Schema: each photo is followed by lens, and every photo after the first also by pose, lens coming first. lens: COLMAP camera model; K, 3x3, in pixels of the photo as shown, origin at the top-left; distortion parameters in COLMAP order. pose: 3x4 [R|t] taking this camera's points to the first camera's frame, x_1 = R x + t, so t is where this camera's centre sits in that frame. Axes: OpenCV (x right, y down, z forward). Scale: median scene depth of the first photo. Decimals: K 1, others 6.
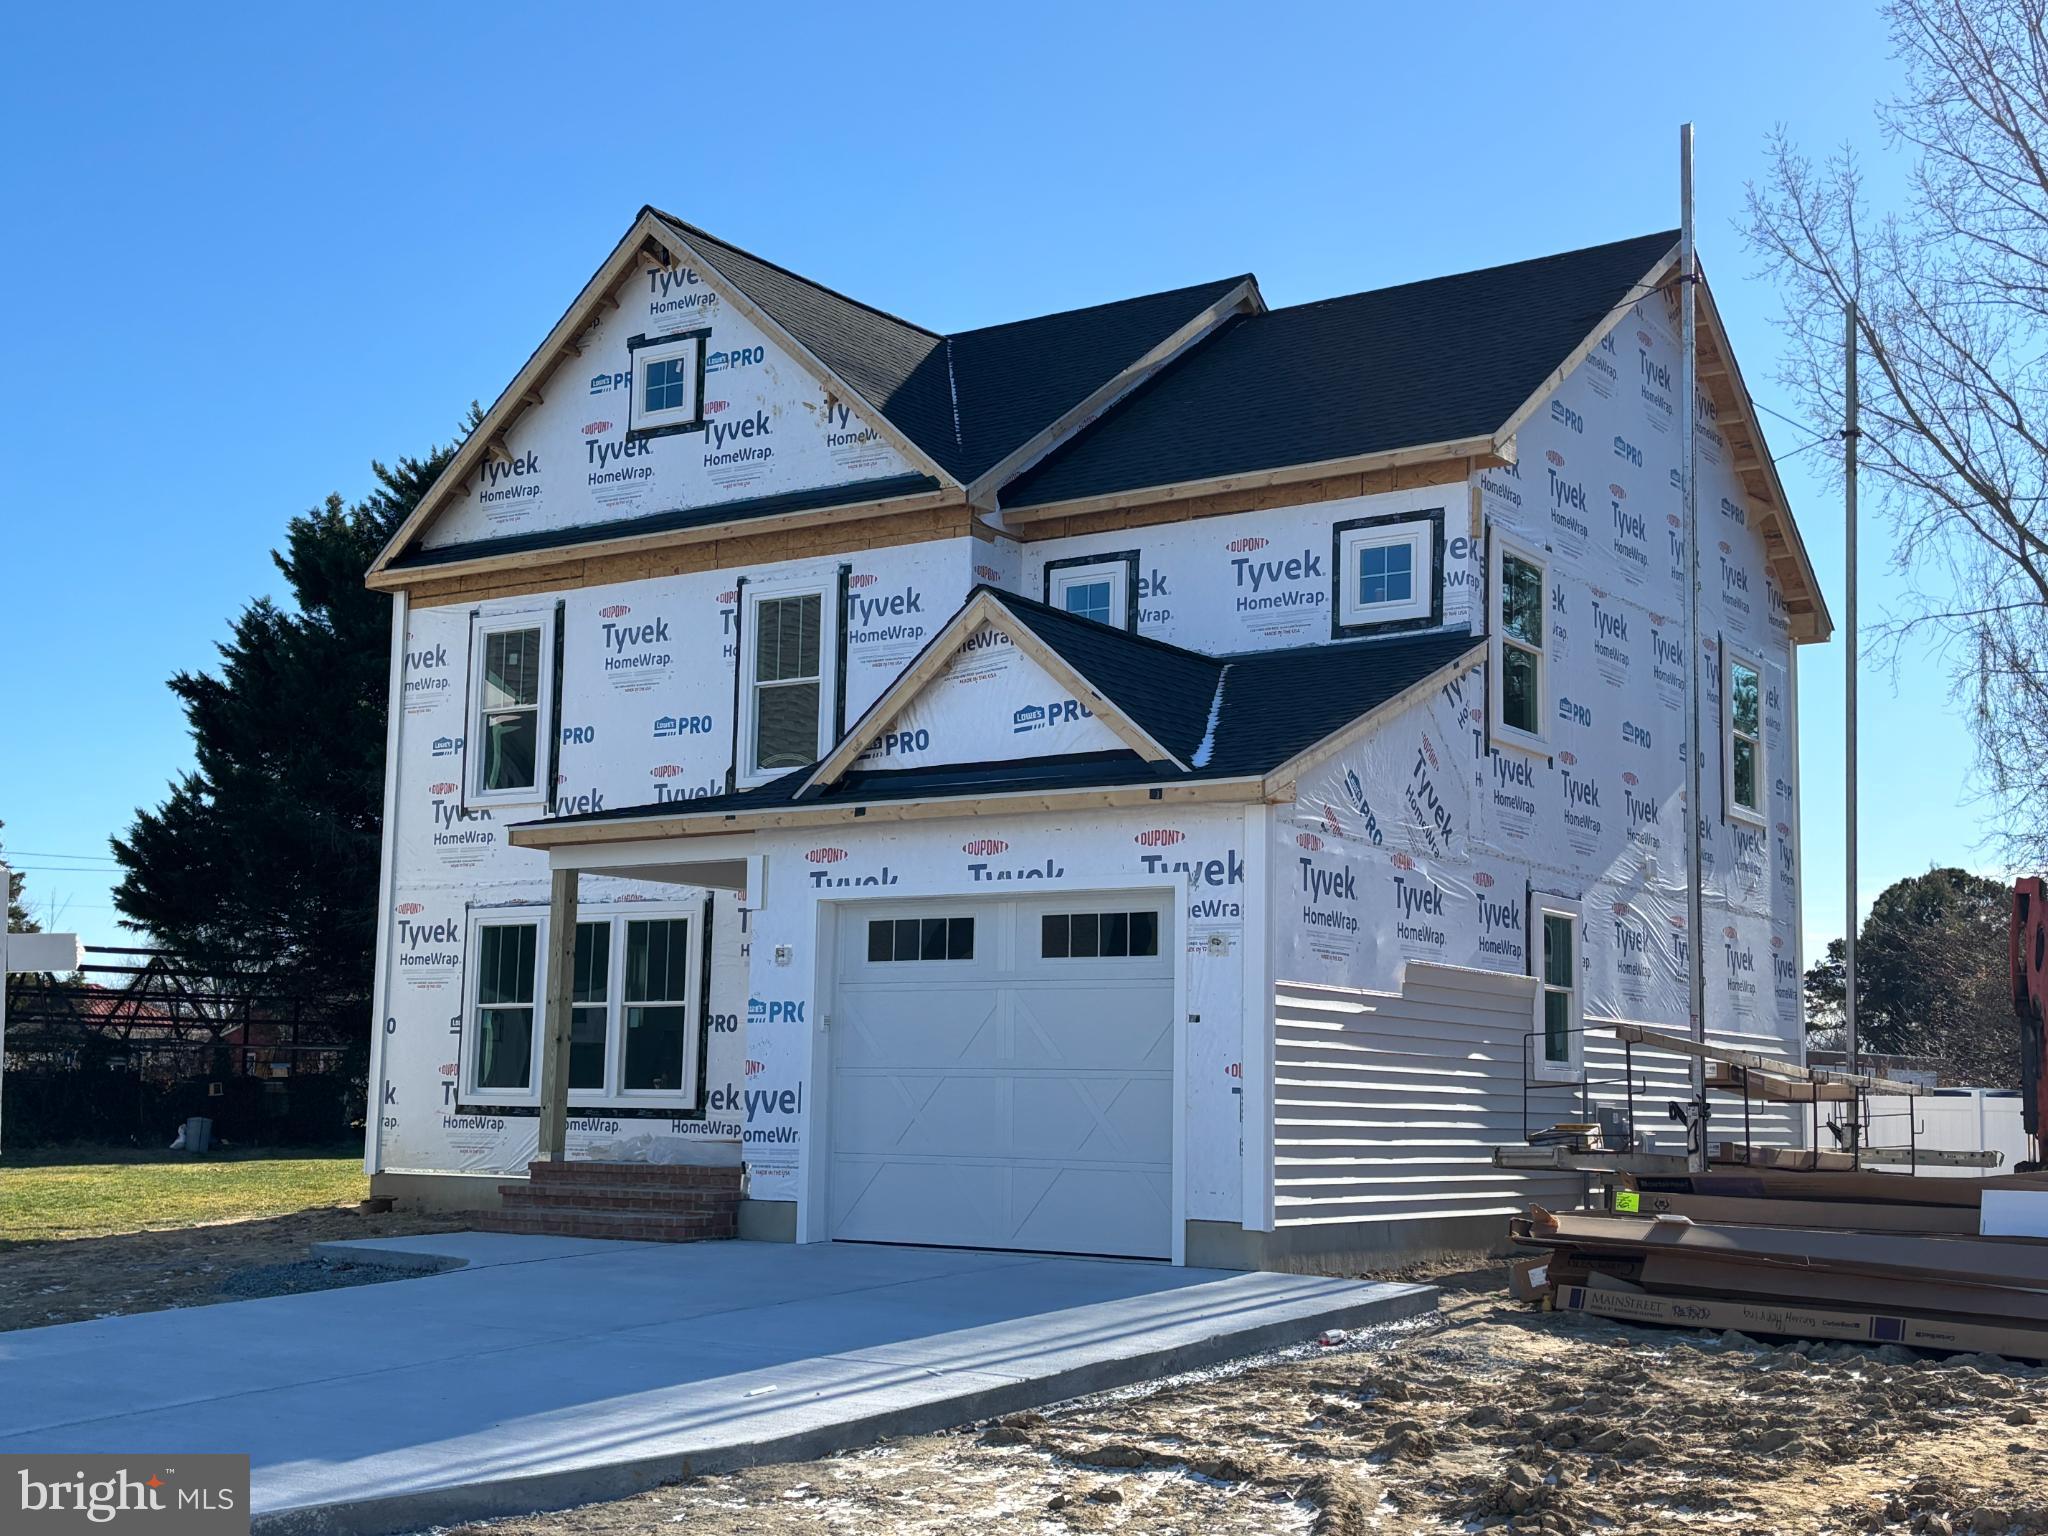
lens RADIAL K [[2485.1, 0, 1024.4], [0, 2485.1, 792.1], [0, 0, 1]] dist [0.233123, -0.853833]
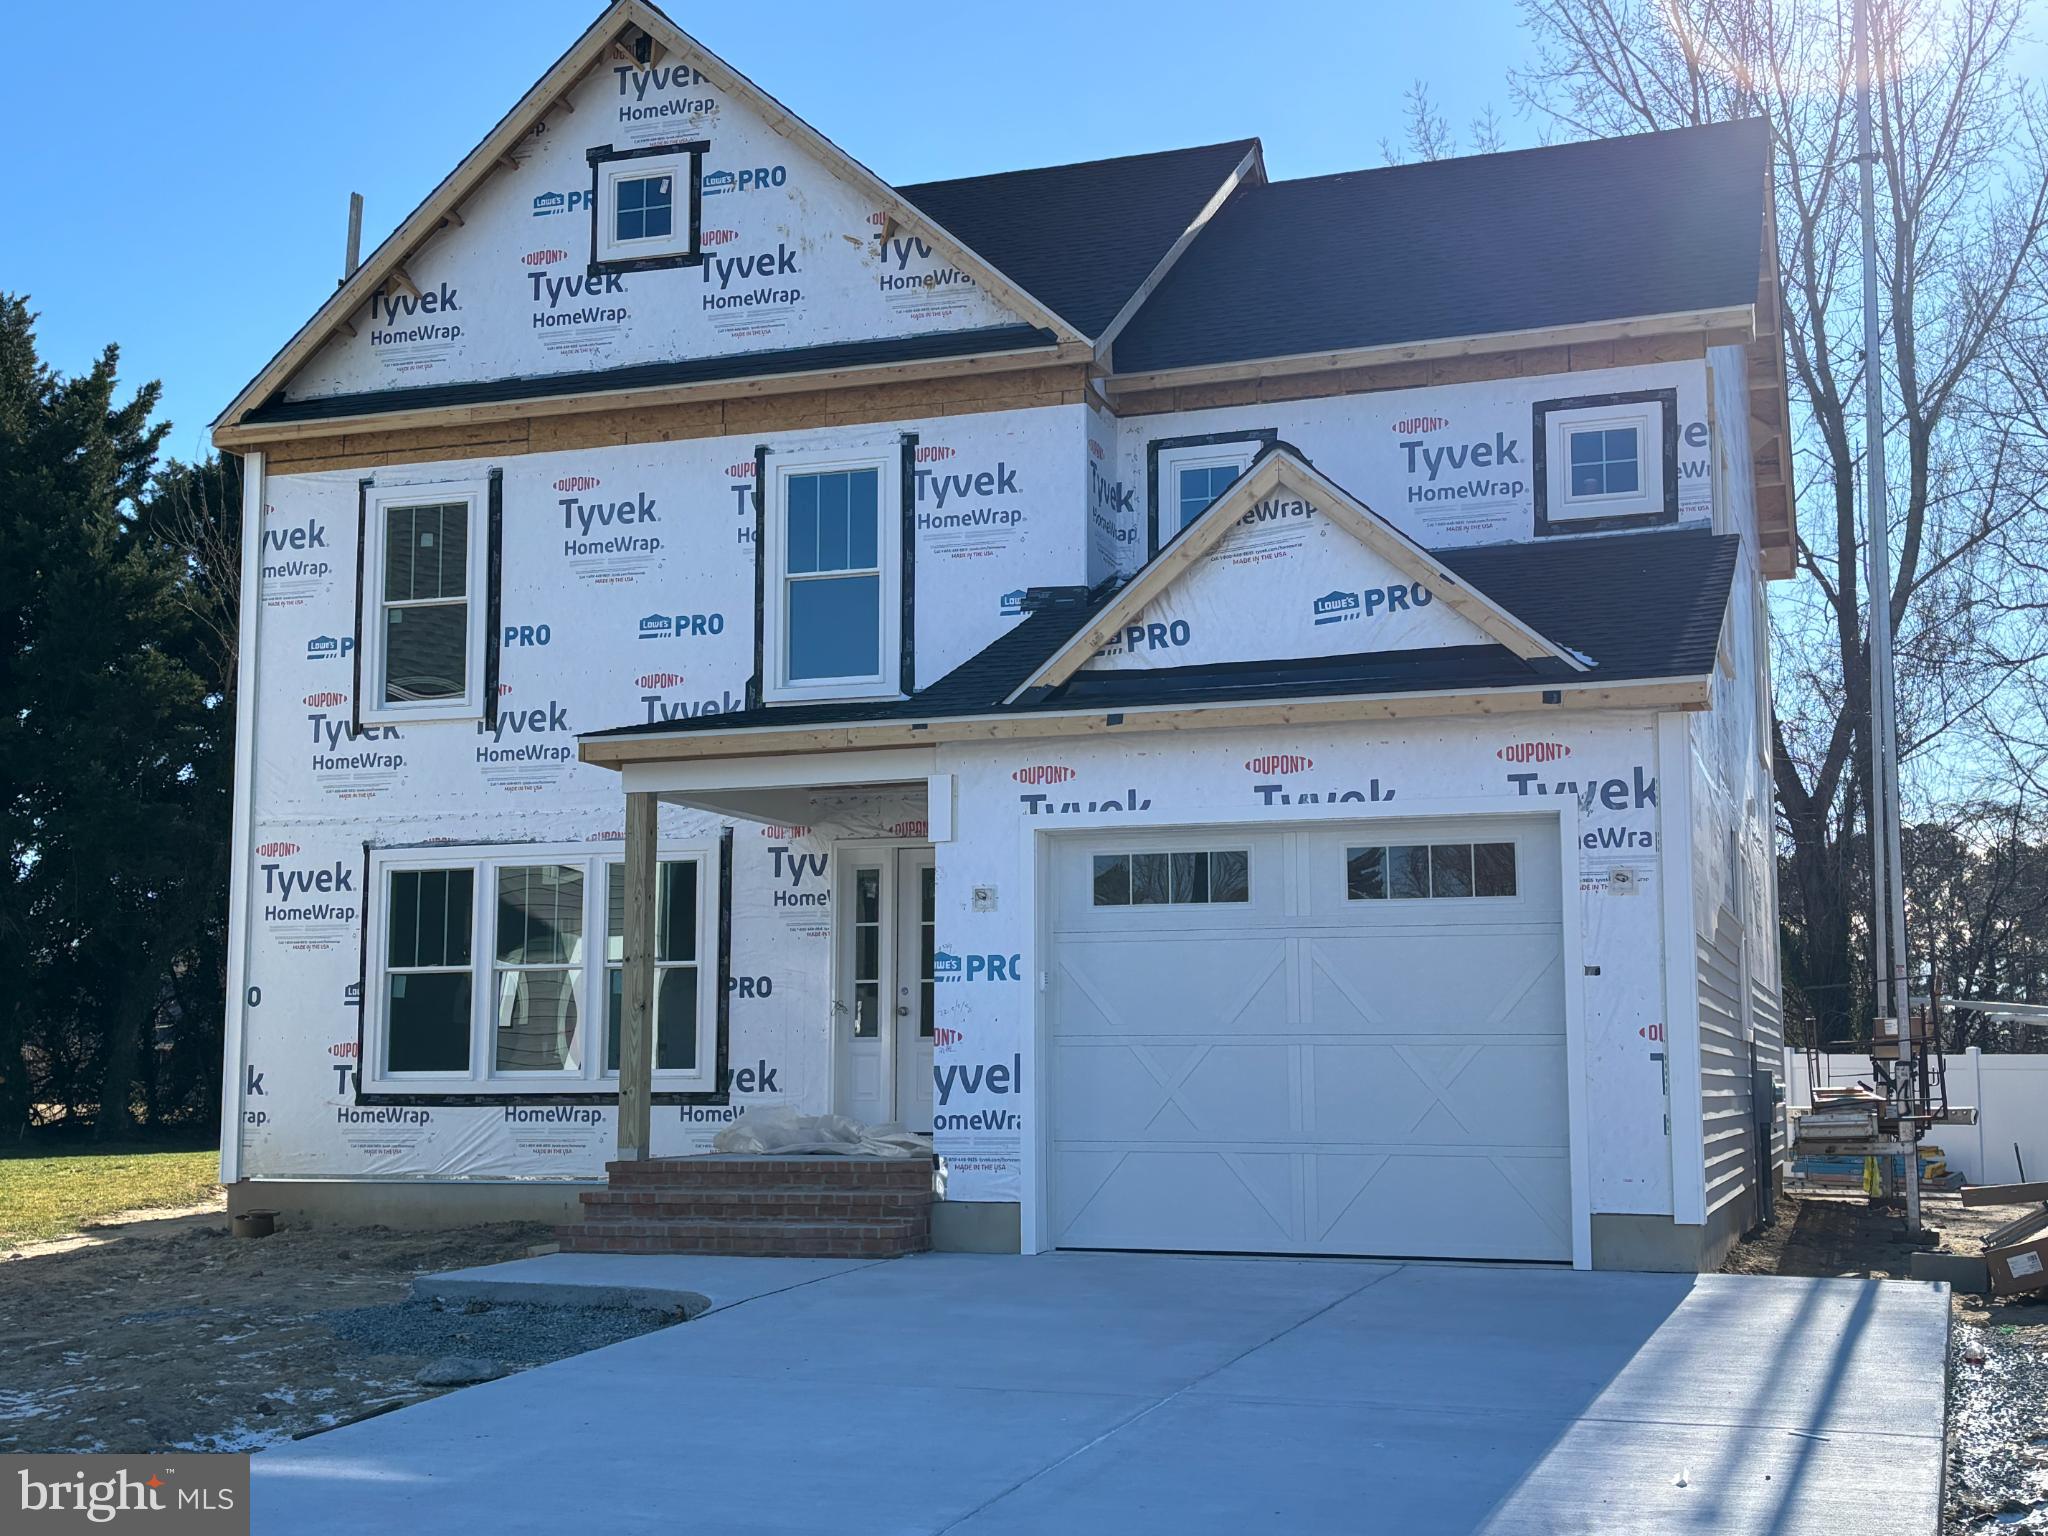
lens RADIAL K [[2485.1, 0, 1024.4], [0, 2485.1, 792.1], [0, 0, 1]] dist [0.233123, -0.853833]
pose [[0.966382, 0.010497, 0.256897, -0.239948], [-0.012970, 0.999884, 0.007936, 0.020249], [-0.256784, -0.011002, 0.966406, 0.180268]]
